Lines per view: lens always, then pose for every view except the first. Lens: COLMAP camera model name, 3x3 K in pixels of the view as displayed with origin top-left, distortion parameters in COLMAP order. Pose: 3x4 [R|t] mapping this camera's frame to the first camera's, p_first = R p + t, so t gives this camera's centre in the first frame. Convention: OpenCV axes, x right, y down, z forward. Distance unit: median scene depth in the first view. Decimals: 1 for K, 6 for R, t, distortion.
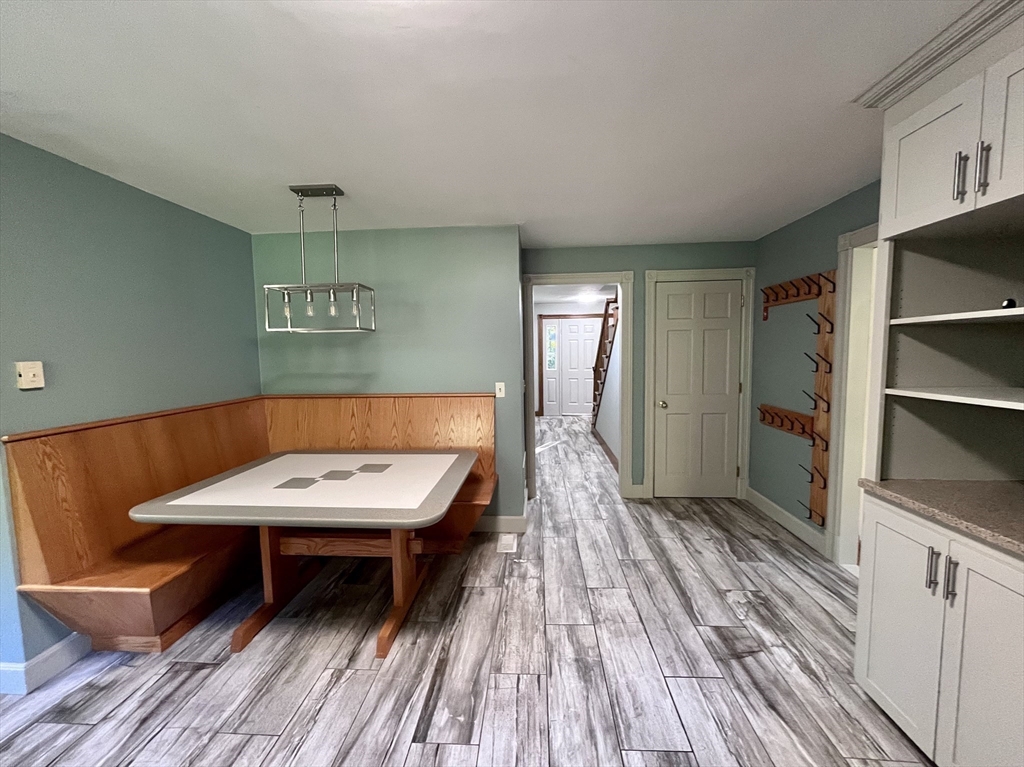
lens RADIAL K [[410.4, 0, 512.0], [0, 410.4, 383.5], [0, 0, 1]] dist [-0.000736, -0.000098]
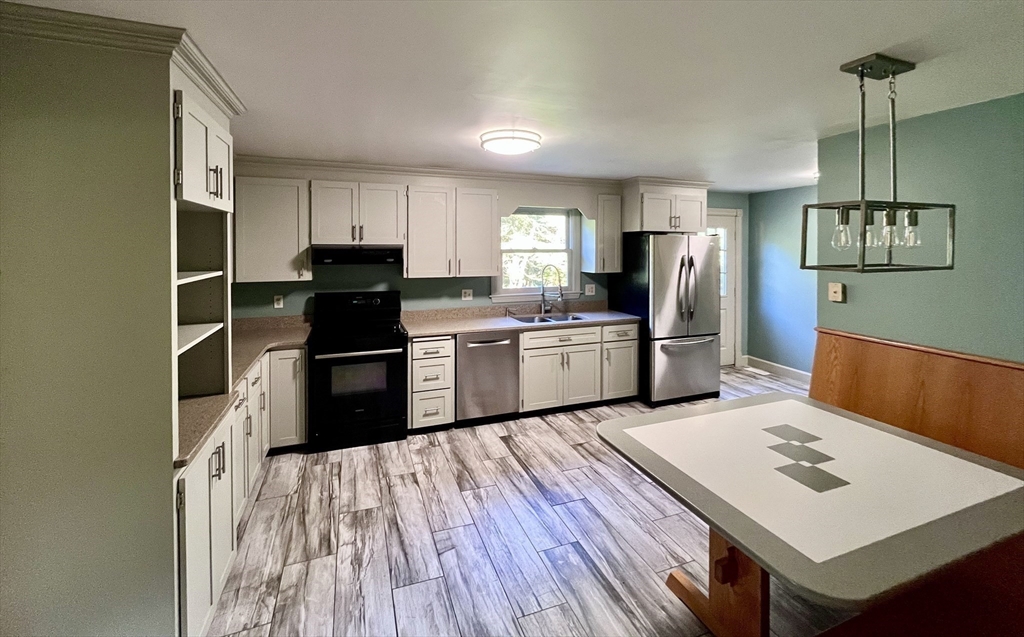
lens RADIAL K [[412.8, 0, 506.2], [0, 412.8, 251.0], [0, 0, 1]] dist [0.000334, 0.000013]
pose [[-0.912969, 0.020956, -0.407491, 0.513846], [-0.018526, 0.995521, 0.092704, -0.284680], [0.407608, 0.092185, -0.908492, 1.869728]]
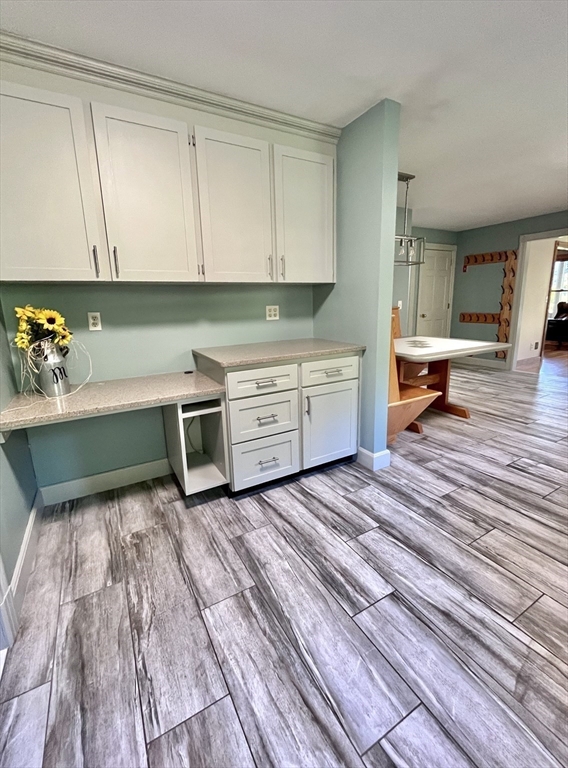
lens RADIAL K [[333.7, 0, 285.5], [0, 333.7, 373.3], [0, 0, 1]] dist [-0.001187, -0.000142]
pose [[0.831048, -0.121081, 0.542862, -2.255500], [0.056461, 0.989340, 0.134229, 0.155367], [-0.553328, -0.080900, 0.829025, 0.101308]]
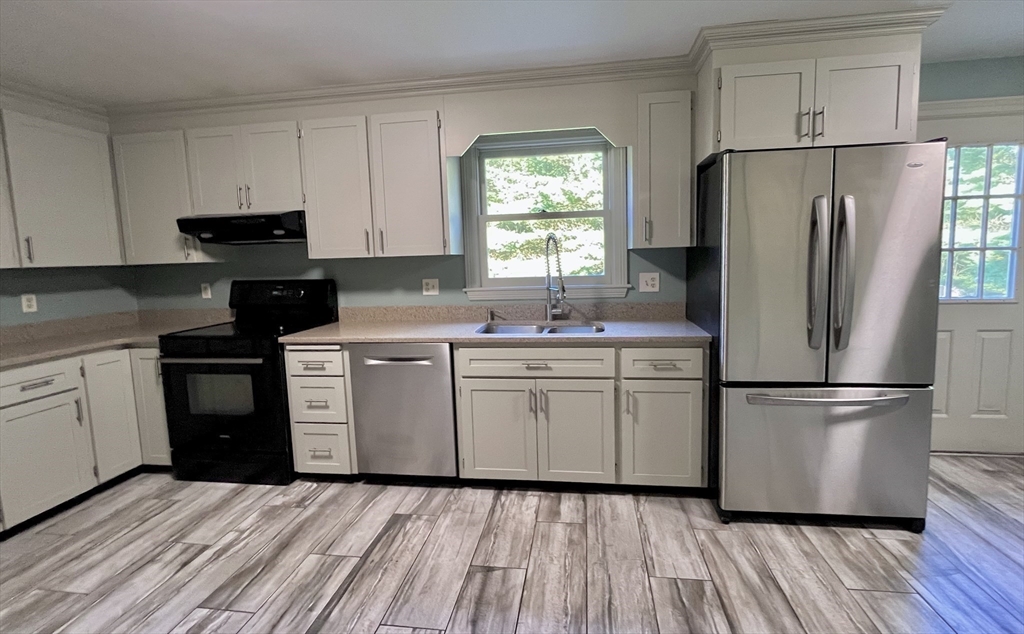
lens RADIAL K [[434.3, 0, 532.0], [0, 434.3, 299.3], [0, 0, 1]] dist [-0.001051, -0.000129]
pose [[-0.997169, 0.040305, 0.063475, -0.778530], [0.051055, 0.982695, 0.178057, -0.029654], [-0.055200, 0.180794, -0.981971, 1.237574]]
